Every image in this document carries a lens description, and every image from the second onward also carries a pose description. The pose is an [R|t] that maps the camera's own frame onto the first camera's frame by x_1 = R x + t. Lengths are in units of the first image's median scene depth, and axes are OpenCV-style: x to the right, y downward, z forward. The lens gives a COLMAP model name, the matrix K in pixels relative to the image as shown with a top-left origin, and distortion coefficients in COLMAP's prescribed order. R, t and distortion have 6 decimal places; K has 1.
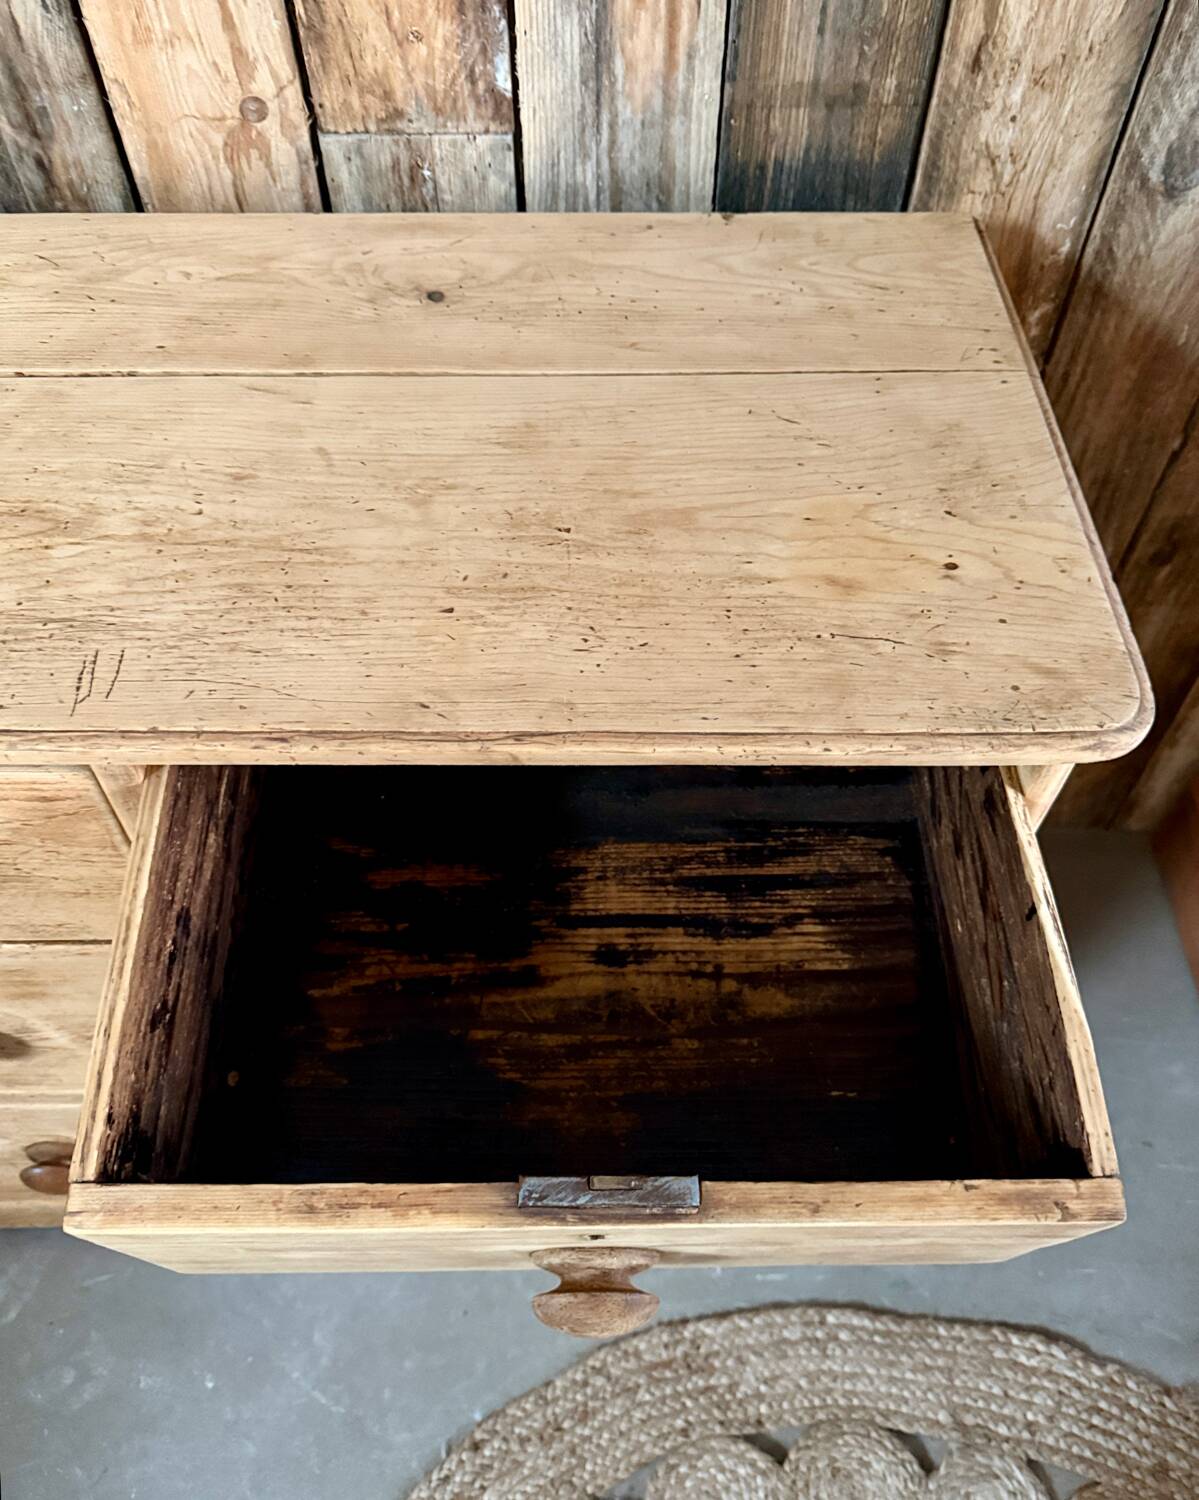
lens RADIAL K [[1170.6, 0, 595.3], [0, 1170.6, 741.6], [0, 0, 1]] dist [0.023890, -0.046473]
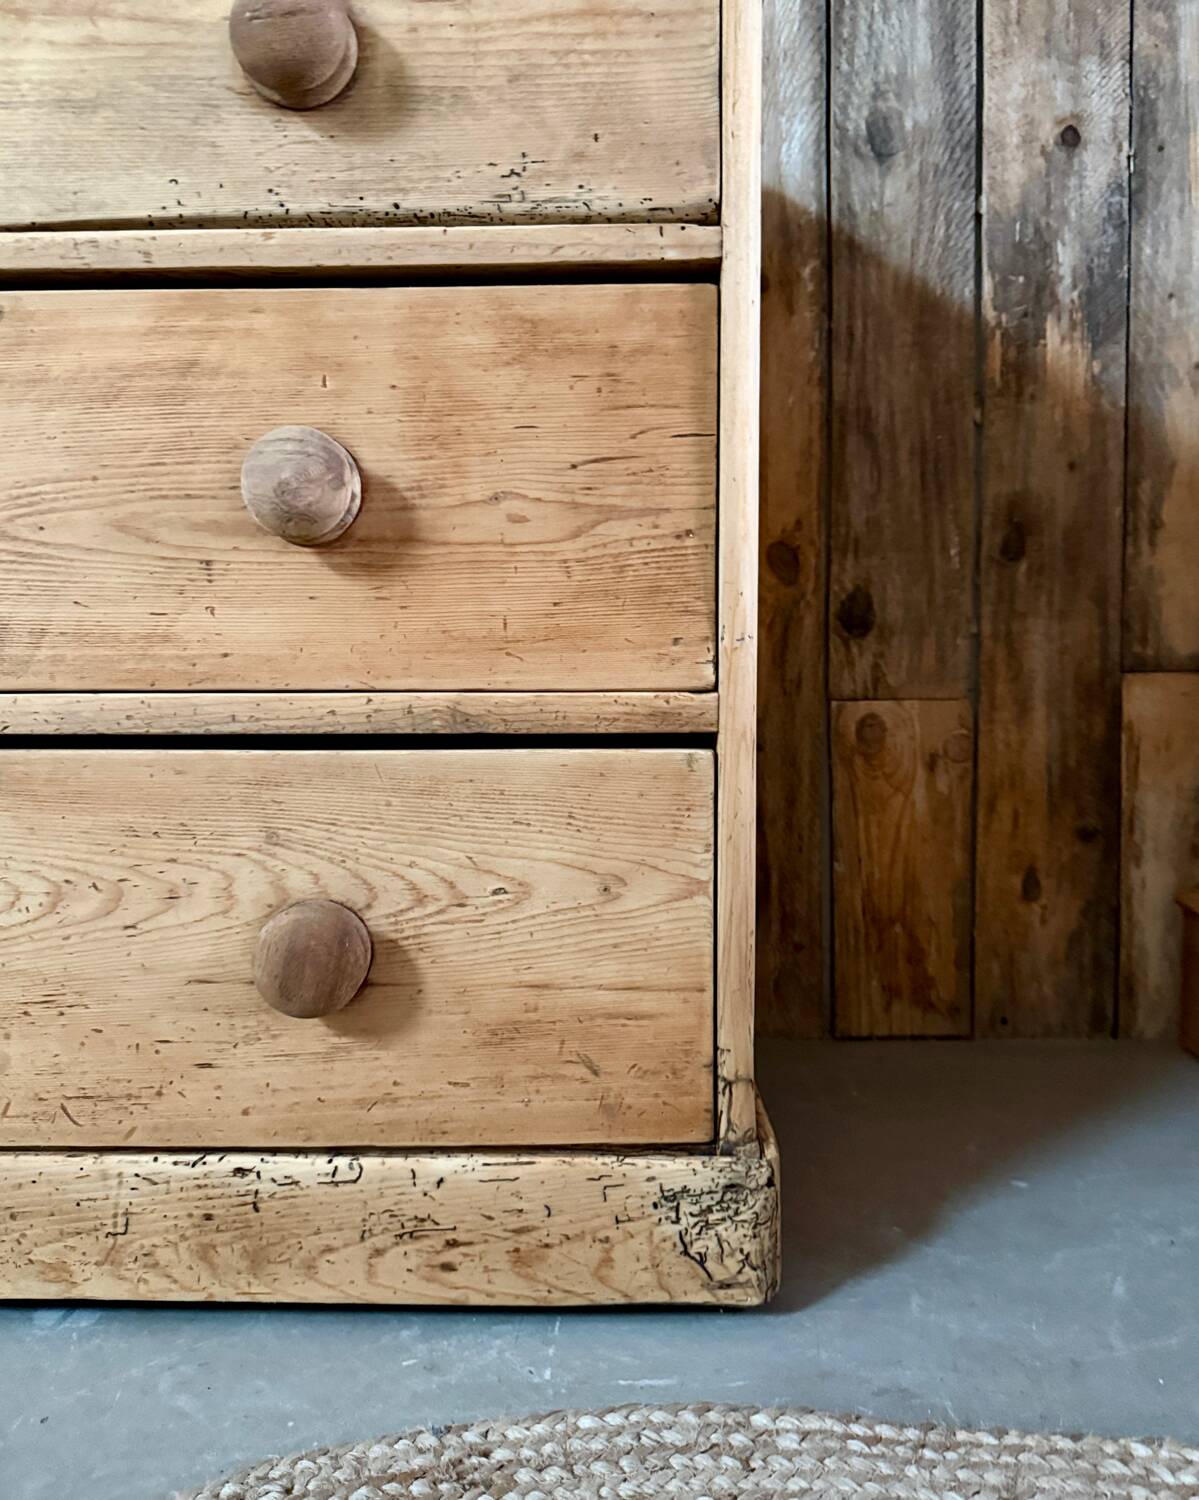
lens RADIAL K [[1170.6, 0, 605.7], [0, 1170.6, 748.5], [0, 0, 1]] dist [0.023890, -0.046473]
pose [[0.999964, -0.003307, -0.007878, 0.204984], [-0.003717, 0.661824, -0.749650, 0.985735], [0.007693, 0.749652, 0.661787, 0.659051]]
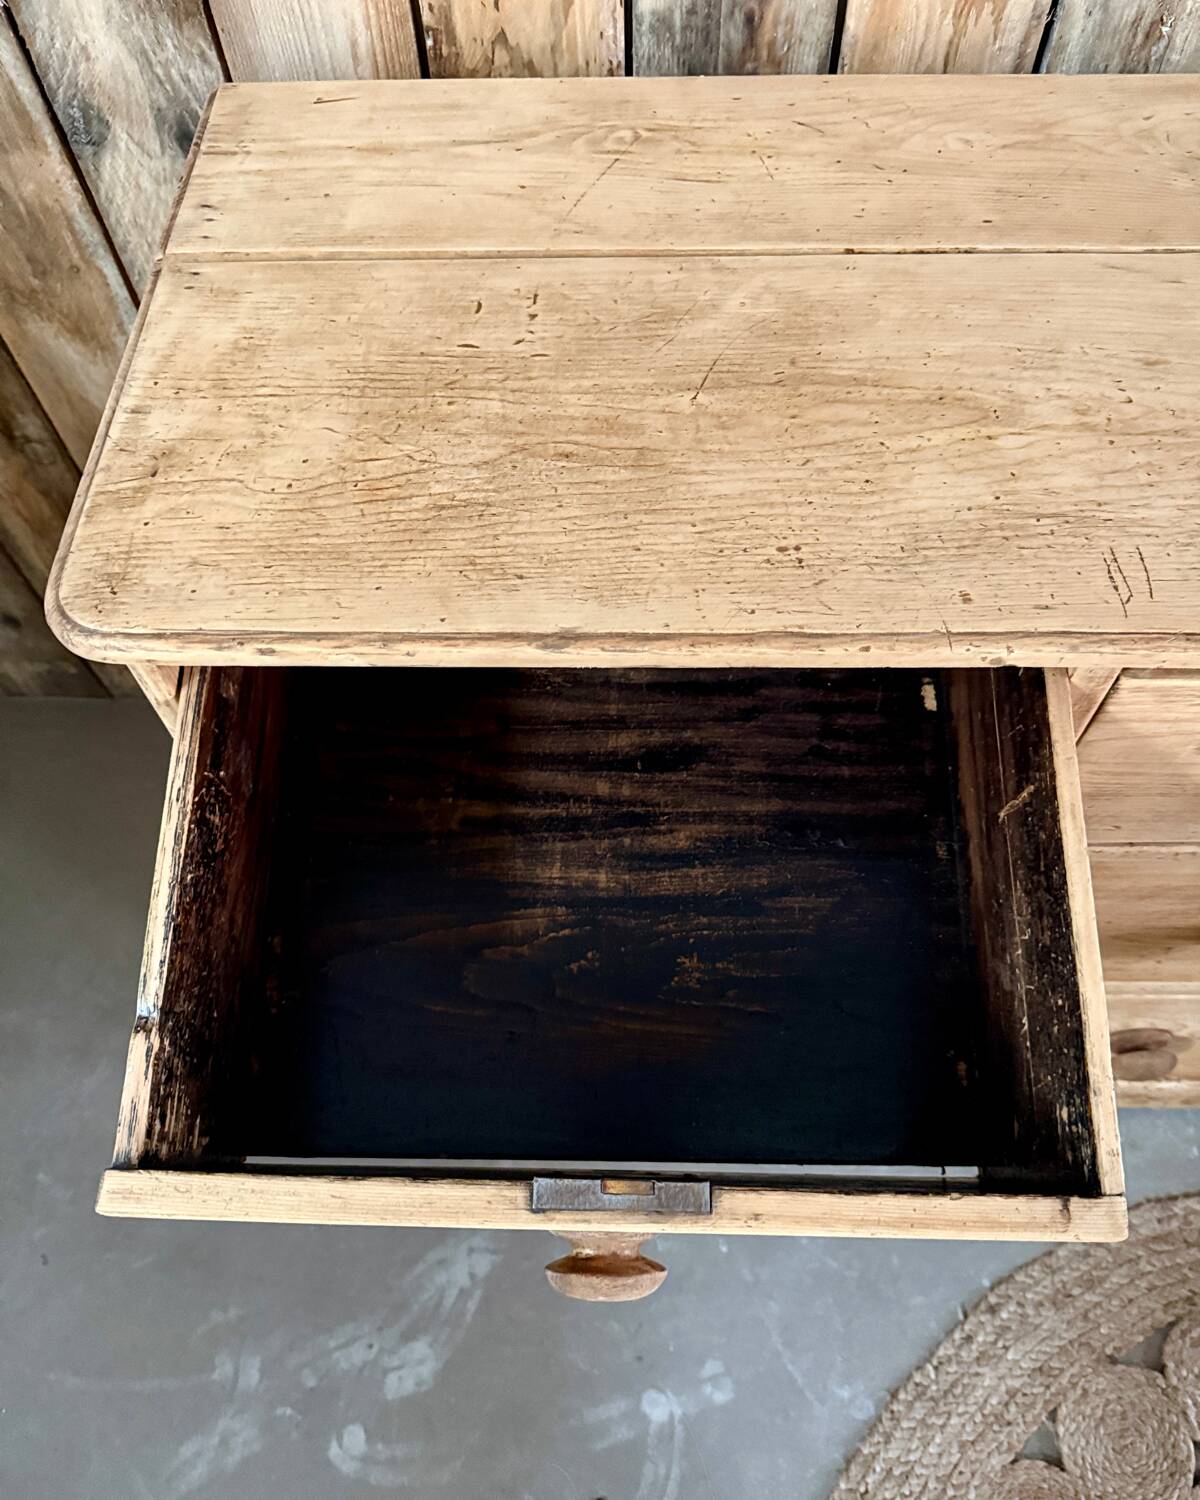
lens RADIAL K [[1137.3, 0, 591.2], [0, 1137.3, 751.0], [0, 0, 1]] dist [0.030789, -0.055343]
pose [[0.999262, 0.005751, -0.037990, -0.585132], [-0.001752, 0.994525, 0.104487, -0.006696], [0.038383, -0.104343, 0.993800, 0.027312]]
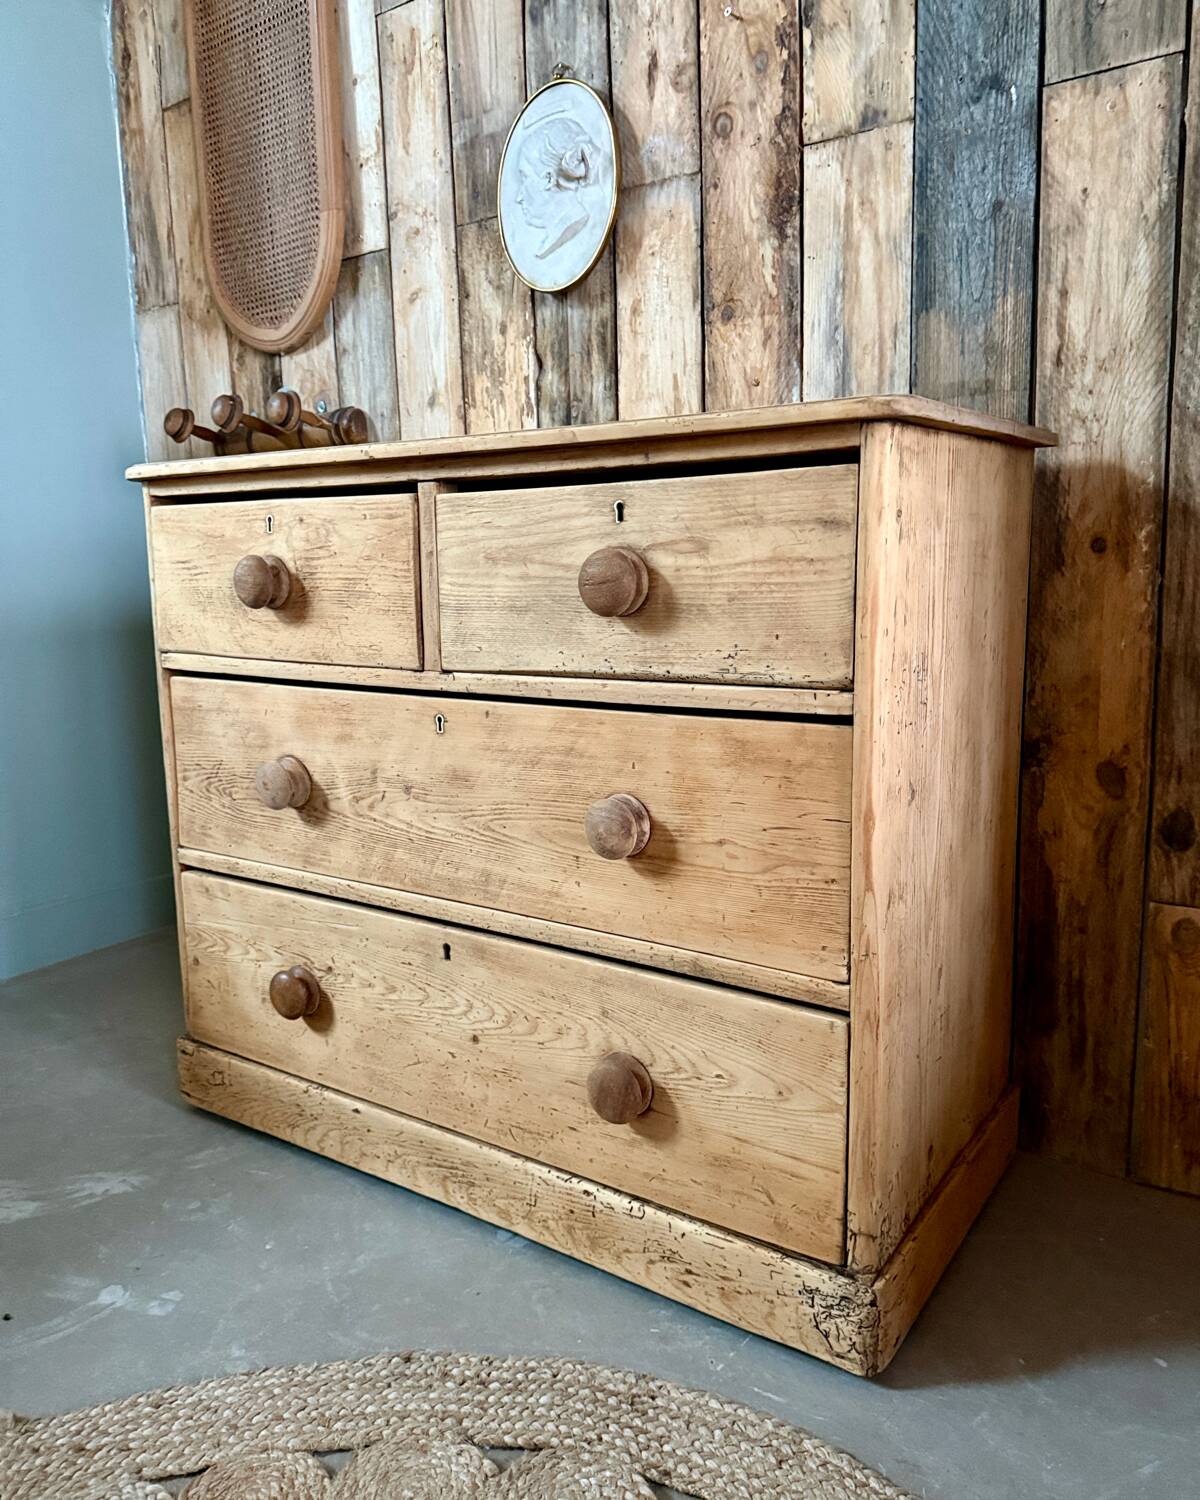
lens RADIAL K [[1137.3, 0, 598.5], [0, 1137.3, 754.0], [0, 0, 1]] dist [0.030789, -0.055343]
pose [[0.818363, 0.083166, -0.568653, 0.728573], [-0.448888, 0.710359, -0.542116, 0.942412], [0.358862, 0.698909, 0.618664, 0.154197]]
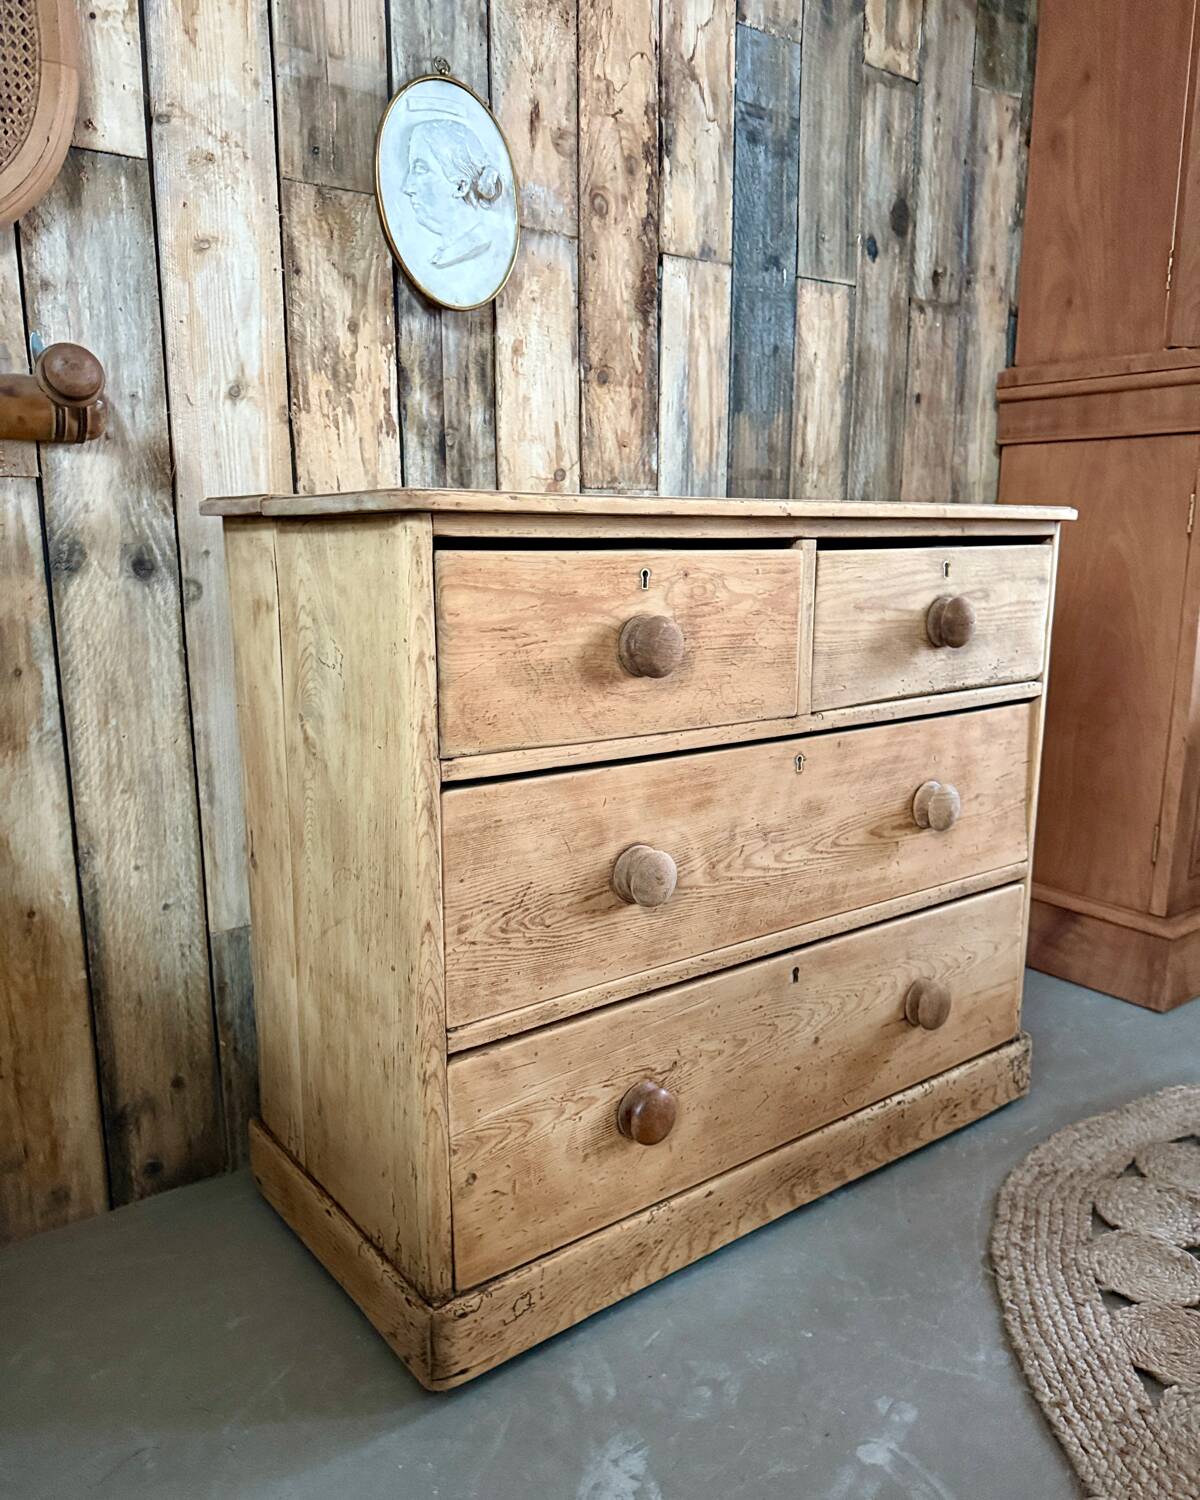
lens RADIAL K [[1137.3, 0, 606.9], [0, 1137.3, 755.9], [0, 0, 1]] dist [0.030789, -0.055343]
pose [[0.796497, -0.114676, 0.593668, -1.470253], [0.483936, 0.709535, -0.512217, 0.876860], [-0.362489, 0.695277, 0.620638, 0.075157]]
